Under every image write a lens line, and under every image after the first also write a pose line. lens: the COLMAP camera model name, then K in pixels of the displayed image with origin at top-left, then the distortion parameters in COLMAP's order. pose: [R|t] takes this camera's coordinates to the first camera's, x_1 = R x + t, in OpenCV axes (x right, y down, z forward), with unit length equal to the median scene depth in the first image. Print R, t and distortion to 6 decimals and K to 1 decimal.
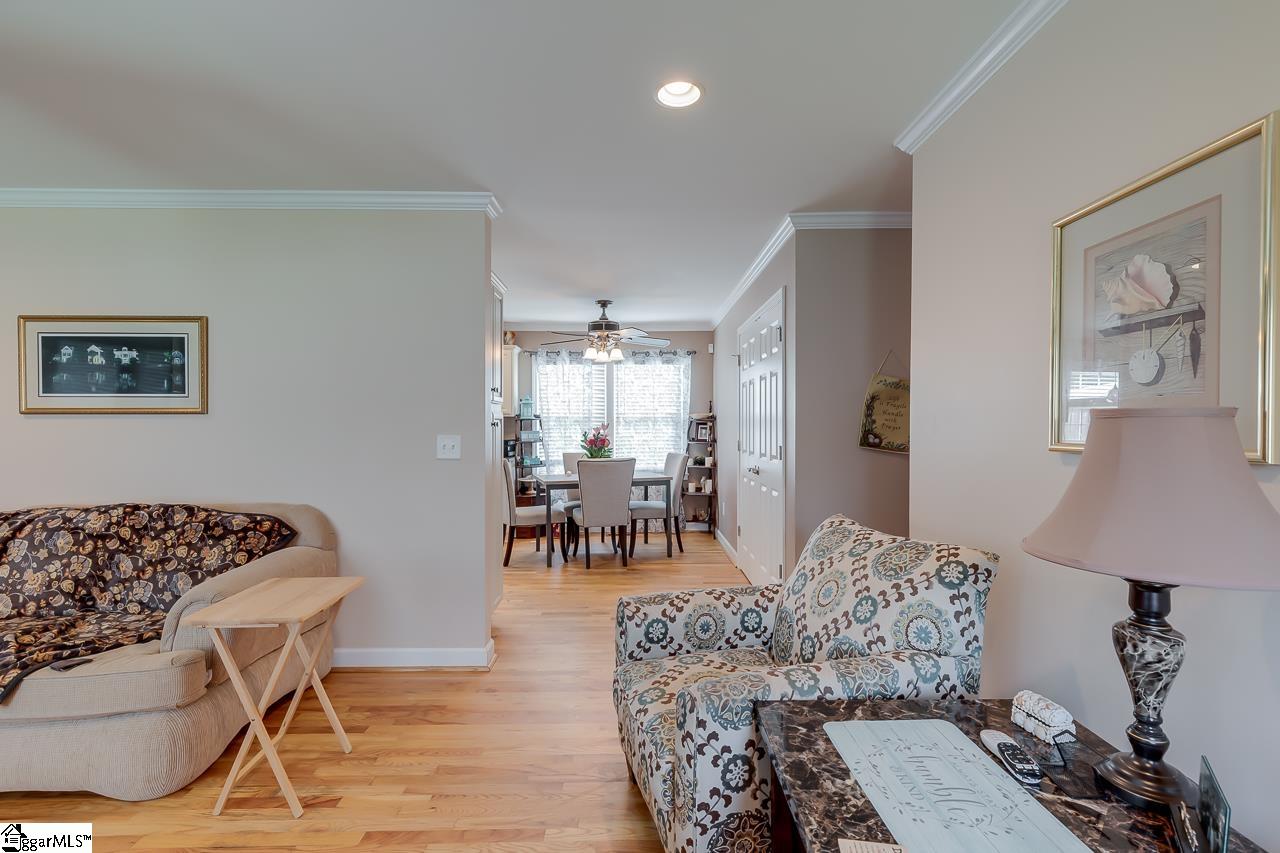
lens RADIAL K [[579.3, 0, 645.5], [0, 579.3, 429.8], [0, 0, 1]] dist [0.006334, 0.000838]
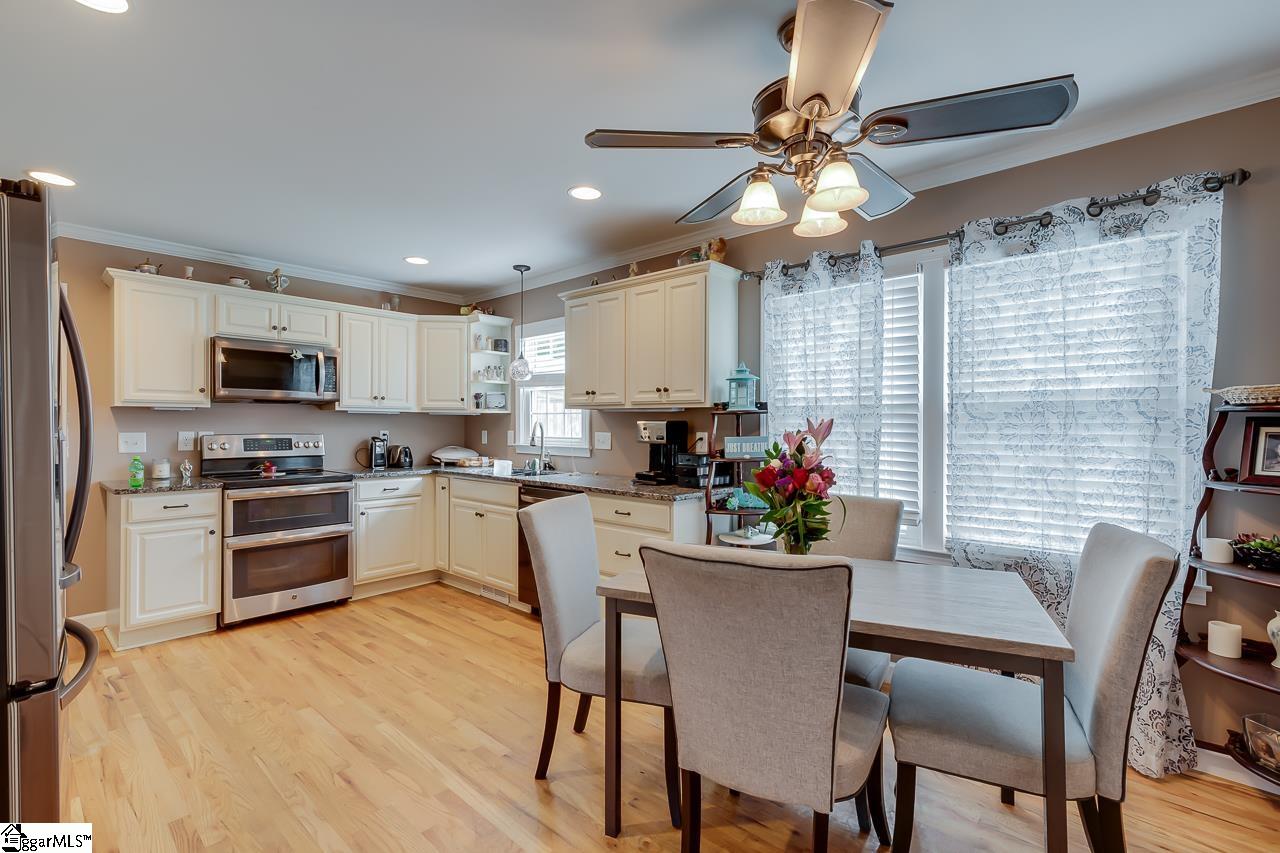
lens RADIAL K [[579.3, 0, 635.4], [0, 579.3, 428.3], [0, 0, 1]] dist [0.006334, 0.000838]
pose [[0.738722, 0.009297, -0.673946, 0.057925], [-0.008635, 0.999953, 0.004329, -0.005851], [0.673955, 0.002622, 0.738768, 0.577937]]
